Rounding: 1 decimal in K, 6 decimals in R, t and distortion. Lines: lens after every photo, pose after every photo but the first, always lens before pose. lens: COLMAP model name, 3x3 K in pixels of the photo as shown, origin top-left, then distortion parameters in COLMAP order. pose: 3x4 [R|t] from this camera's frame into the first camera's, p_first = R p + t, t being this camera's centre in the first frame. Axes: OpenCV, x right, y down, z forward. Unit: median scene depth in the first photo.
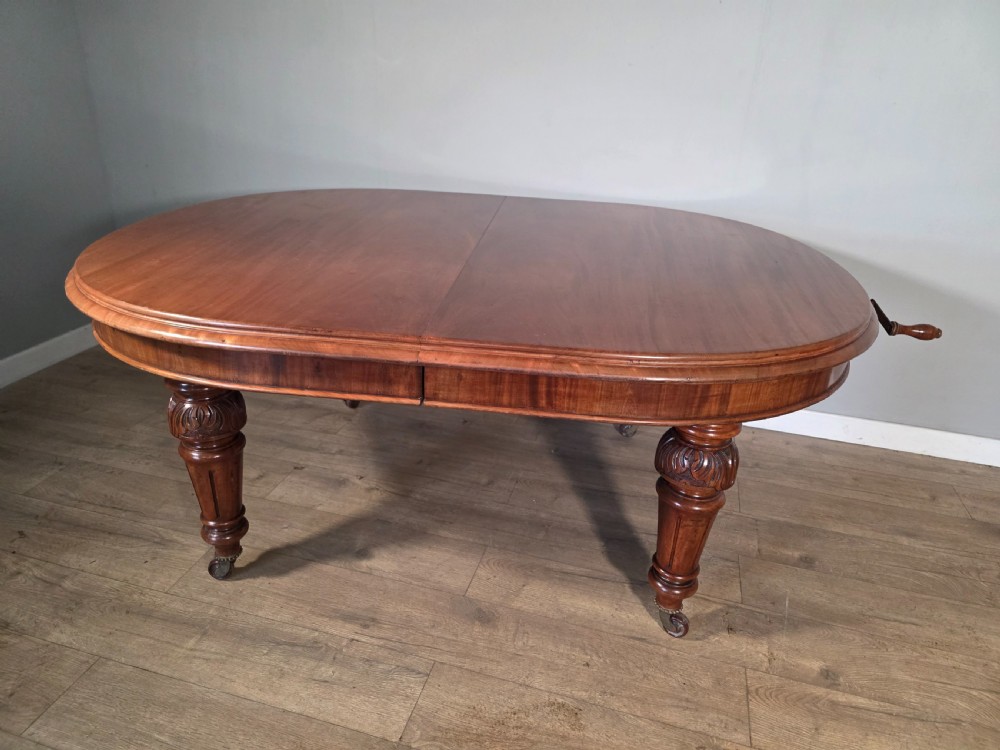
lens RADIAL K [[669.1, 0, 491.5], [0, 669.1, 374.2], [0, 0, 1]] dist [0.061187, -0.062630]
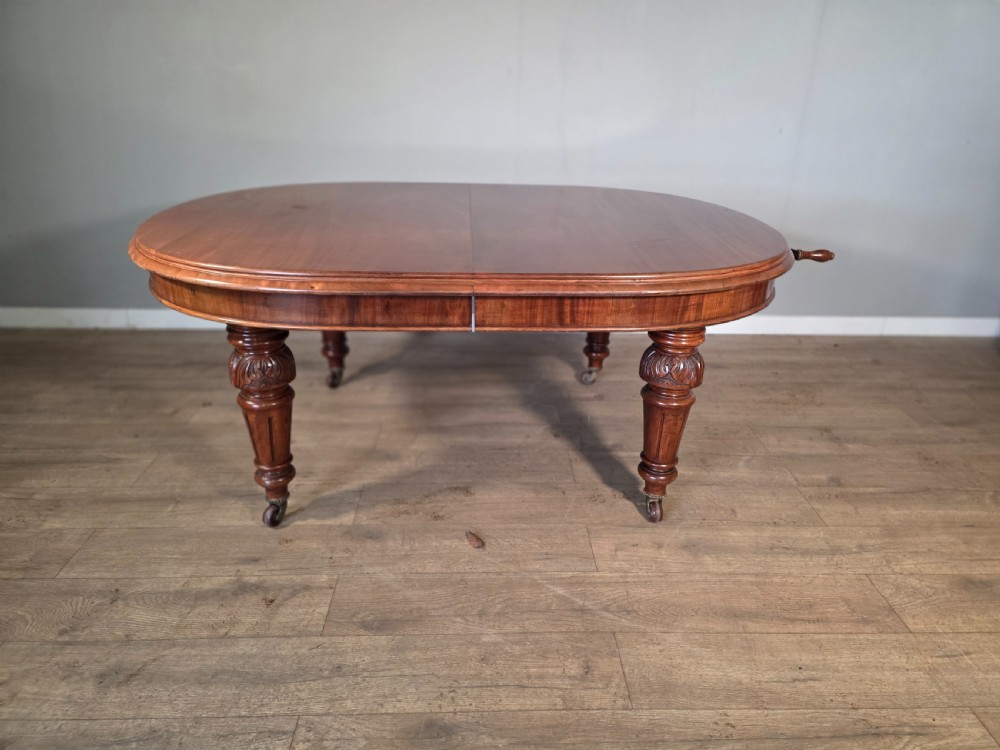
lens RADIAL K [[669.1, 0, 502.1], [0, 669.1, 361.9], [0, 0, 1]] dist [0.061187, -0.062630]
pose [[0.951275, -0.136753, 0.276360, -0.157296], [0.145434, 0.989306, -0.011062, 0.224344], [-0.271892, 0.050715, 0.960990, -0.423930]]
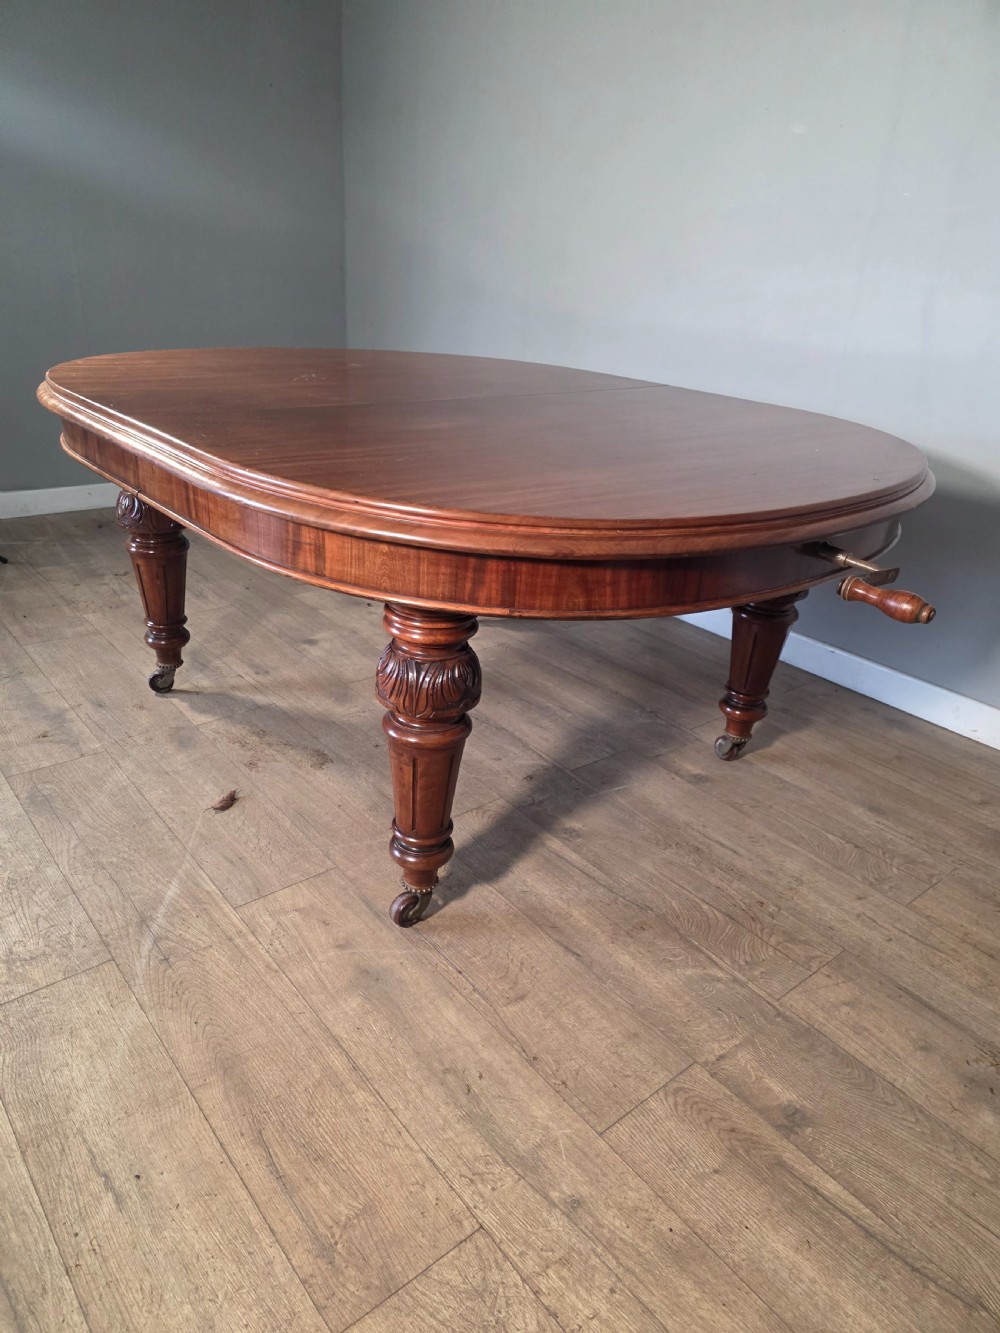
lens RADIAL K [[891.9, 0, 499.8], [0, 891.9, 680.1], [0, 0, 1]] dist [0.061187, -0.062630]
pose [[0.823283, 0.251806, -0.508723, 0.965894], [-0.263046, 0.963425, 0.051177, 0.201835], [0.503004, 0.091684, 0.859408, -0.112514]]
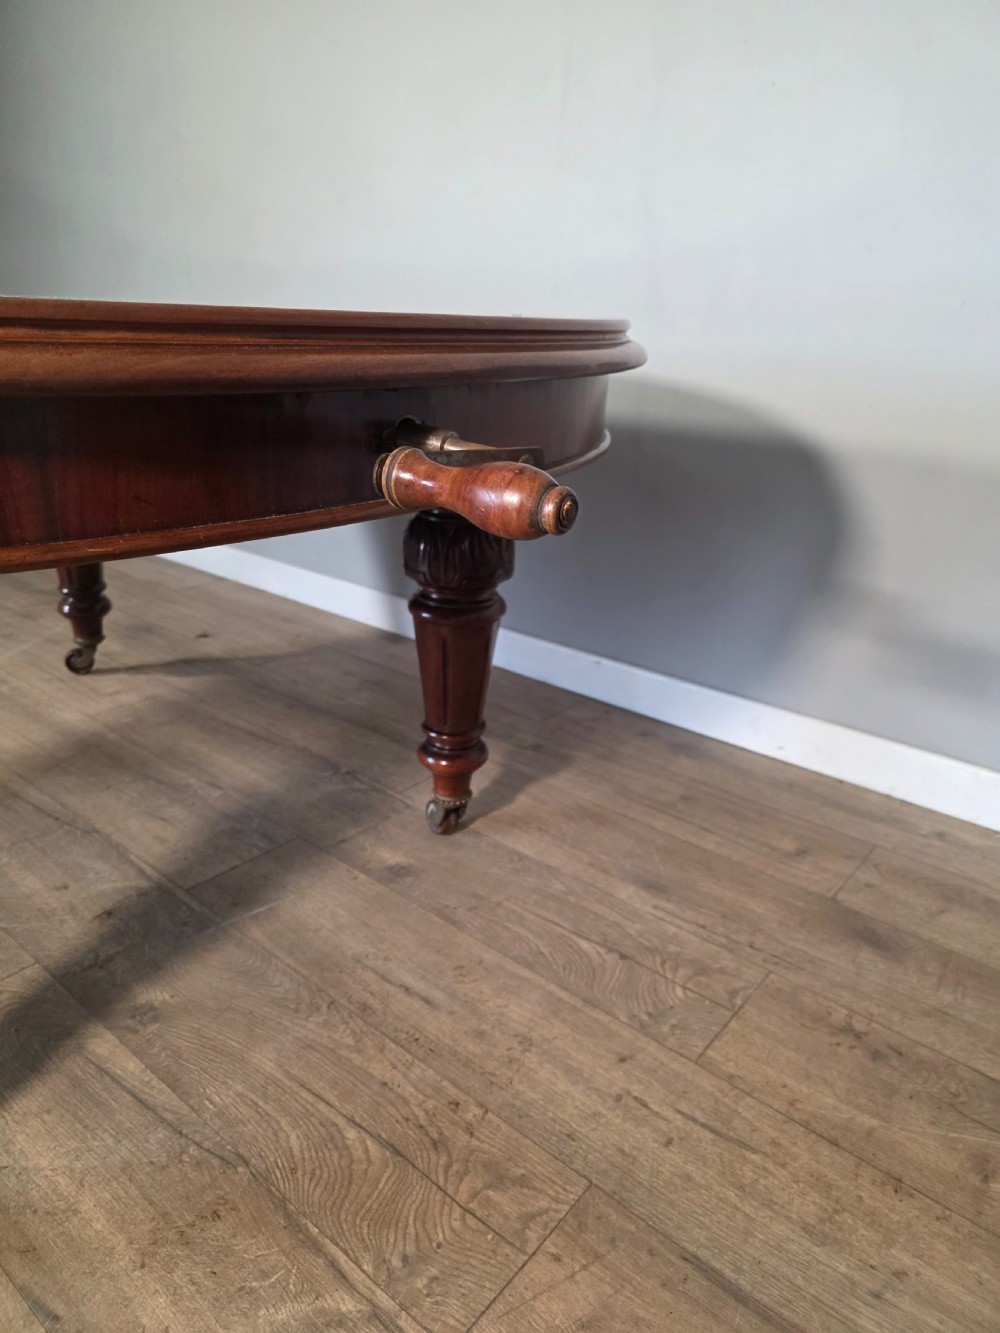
lens RADIAL K [[891.9, 0, 497.7], [0, 891.9, 687.6], [0, 0, 1]] dist [0.061187, -0.062630]
pose [[0.914969, 0.140068, -0.378435, 0.962339], [-0.161367, 0.986578, -0.024991, 0.161889], [0.369855, 0.083933, 0.925290, 0.421823]]
